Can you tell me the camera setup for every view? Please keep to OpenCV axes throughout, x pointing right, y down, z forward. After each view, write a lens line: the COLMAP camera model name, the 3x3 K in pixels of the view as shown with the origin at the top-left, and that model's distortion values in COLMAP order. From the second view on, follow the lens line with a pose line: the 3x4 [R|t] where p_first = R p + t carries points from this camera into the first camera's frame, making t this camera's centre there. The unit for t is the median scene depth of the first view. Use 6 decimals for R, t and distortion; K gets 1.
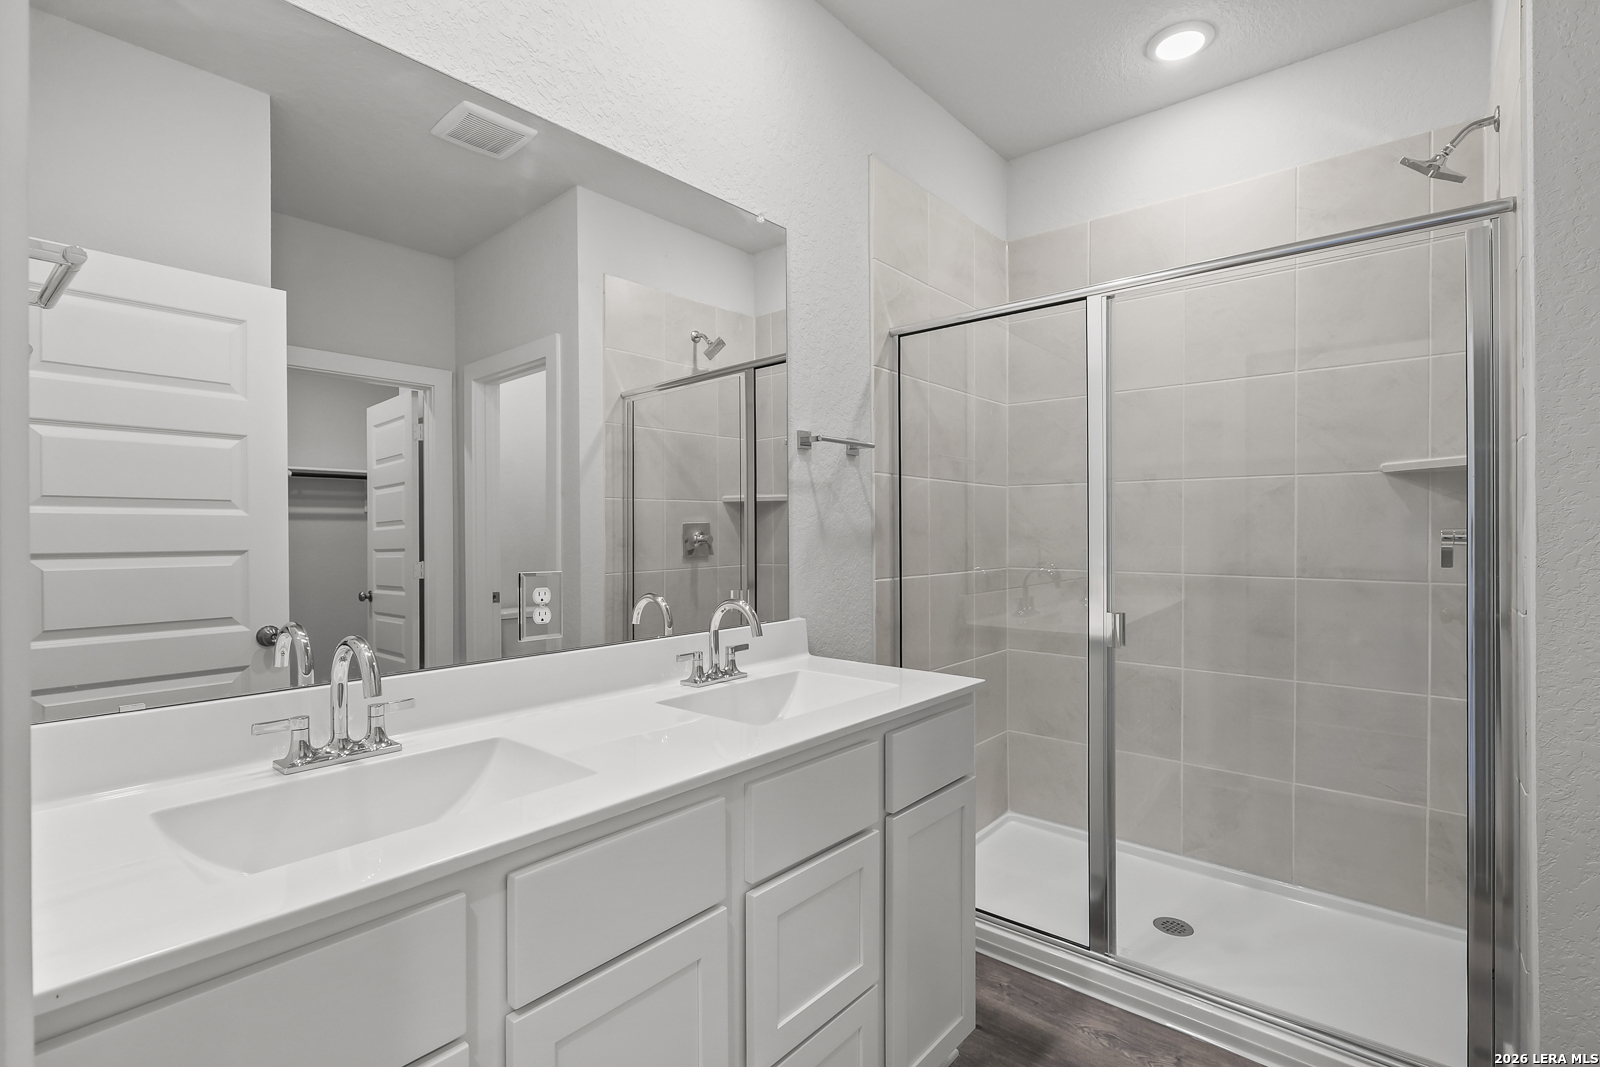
lens RADIAL K [[736.4, 0, 786.2], [0, 736.4, 533.3], [0, 0, 1]] dist [-0.007395, 0.002765]
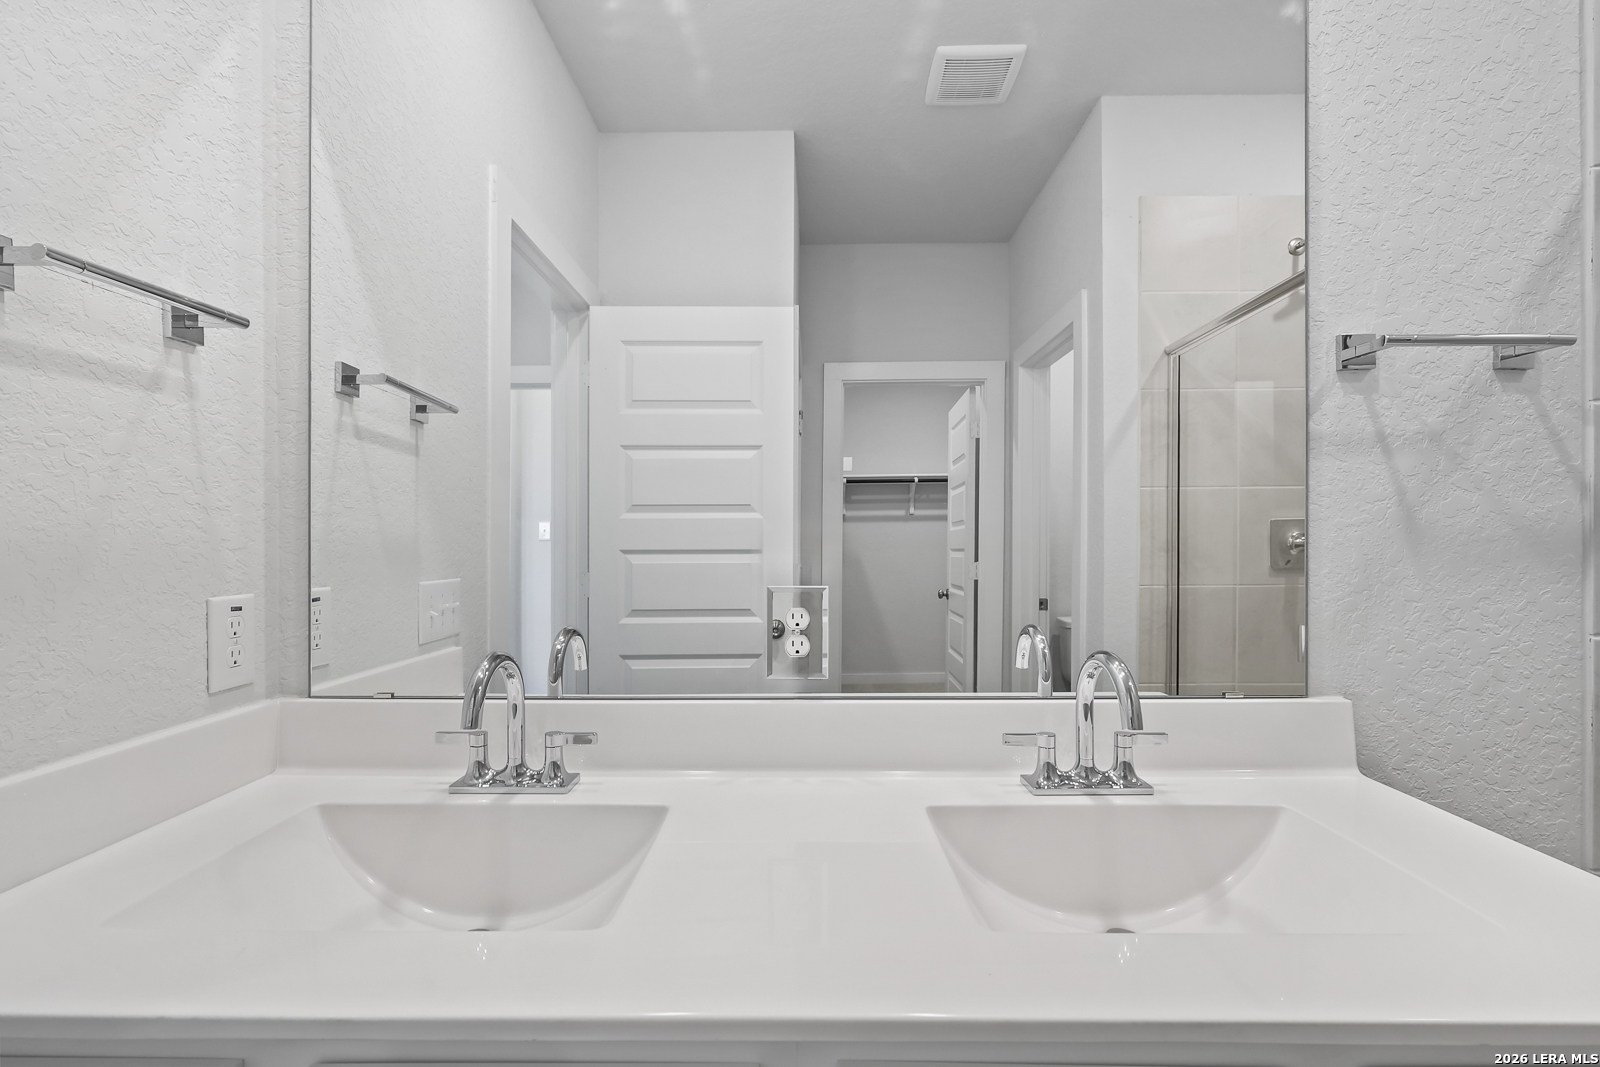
lens RADIAL K [[736.4, 0, 774.7], [0, 736.4, 537.9], [0, 0, 1]] dist [-0.007395, 0.002765]
pose [[0.654047, 0.004821, -0.756439, 0.097847], [-0.000041, 0.999980, 0.006337, -0.000289], [0.756454, -0.004114, 0.654034, 0.237330]]
